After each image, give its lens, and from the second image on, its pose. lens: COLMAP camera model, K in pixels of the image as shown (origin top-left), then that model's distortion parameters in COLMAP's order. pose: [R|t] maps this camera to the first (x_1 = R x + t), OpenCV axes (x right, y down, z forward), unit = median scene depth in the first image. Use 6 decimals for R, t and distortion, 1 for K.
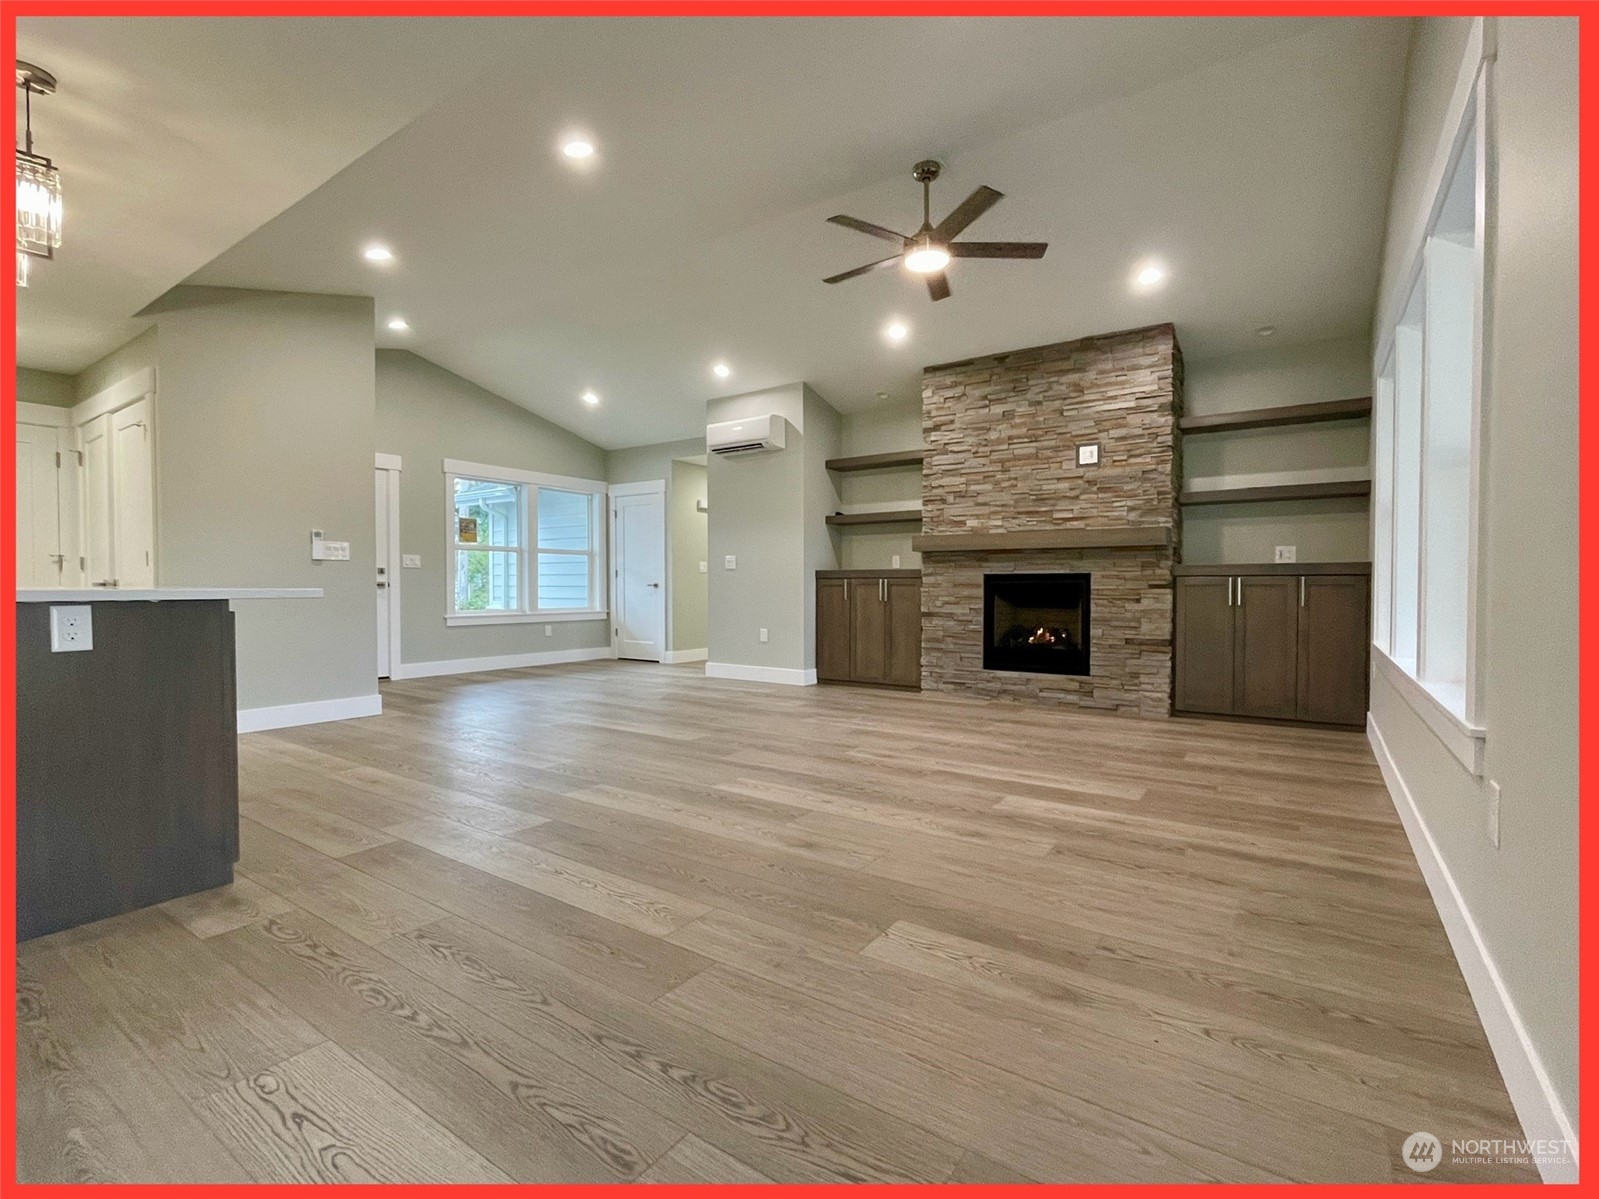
lens RADIAL K [[720.1, 0, 811.3], [0, 720.1, 604.6], [0, 0, 1]] dist [-0.001022, -0.000291]
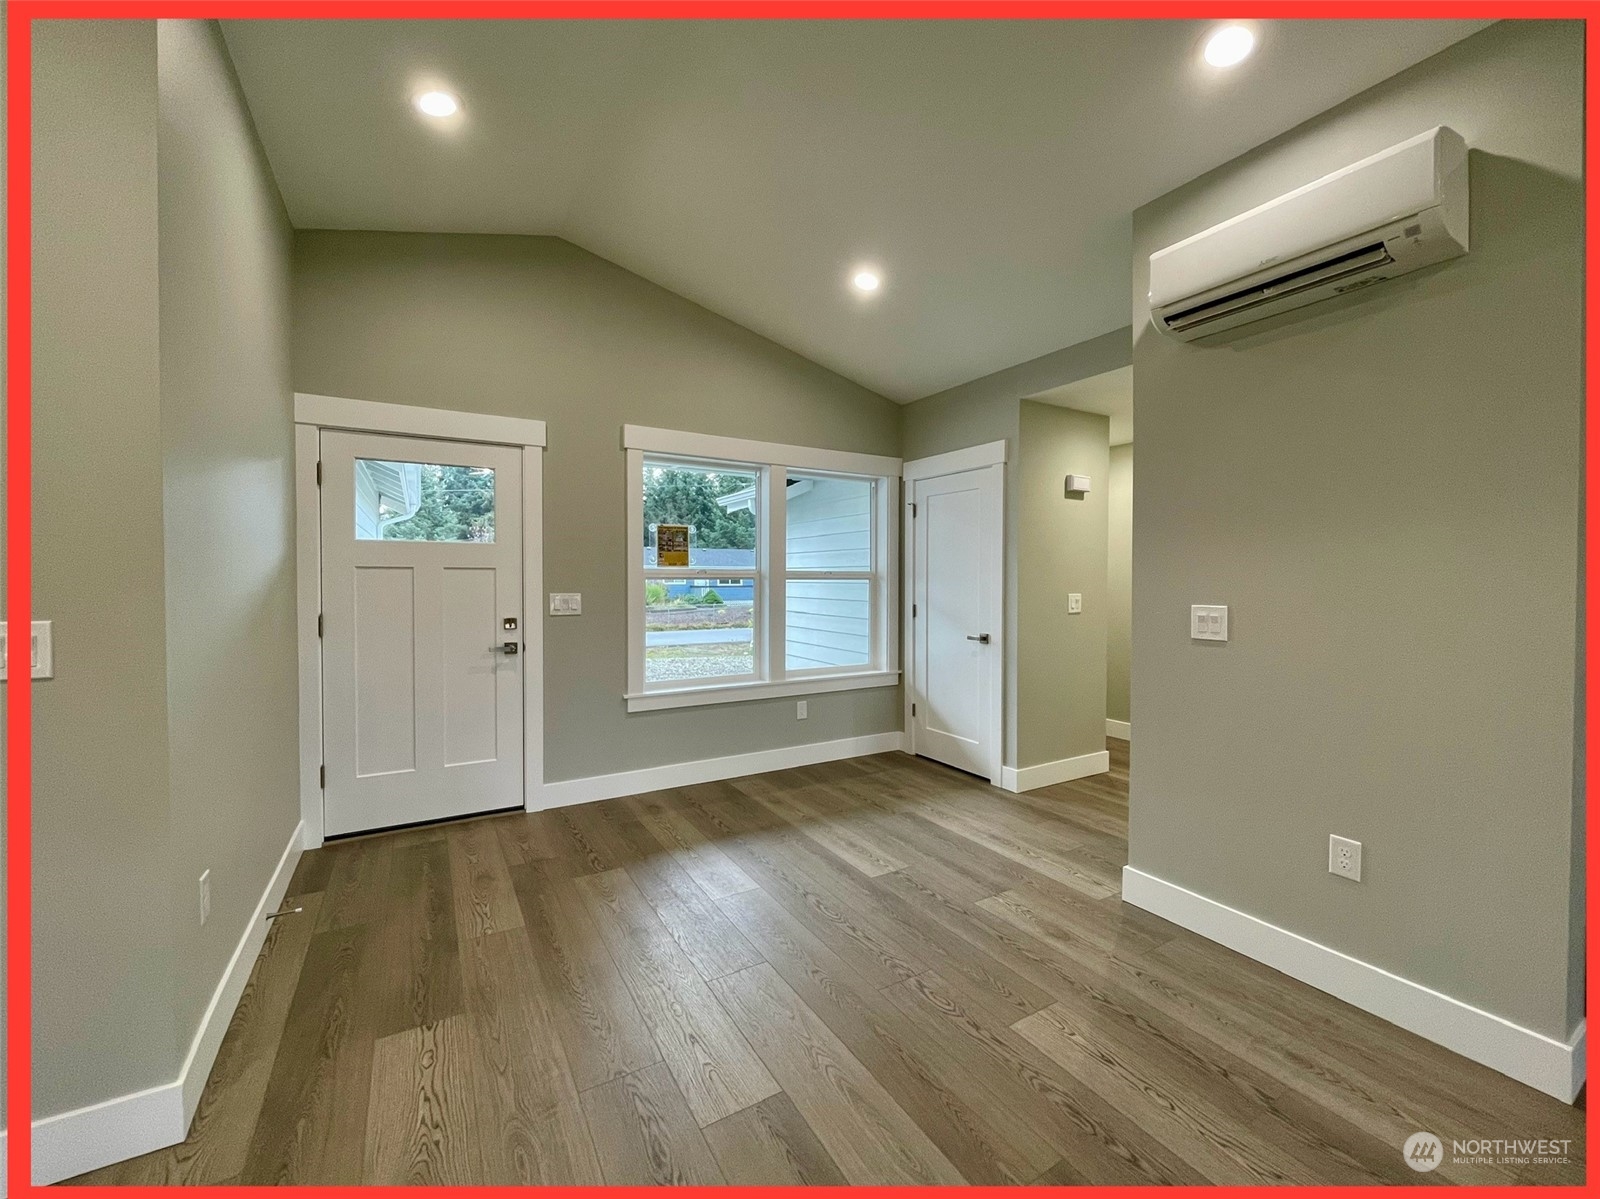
lens RADIAL K [[650.4, 0, 804.0], [0, 650.4, 595.8], [0, 0, 1]] dist [-0.004239, -0.000661]
pose [[0.903987, 0.010421, -0.427434, -0.131269], [-0.011525, 0.999934, 0.000005, -0.057014], [0.427405, 0.004922, 0.904047, 0.503791]]
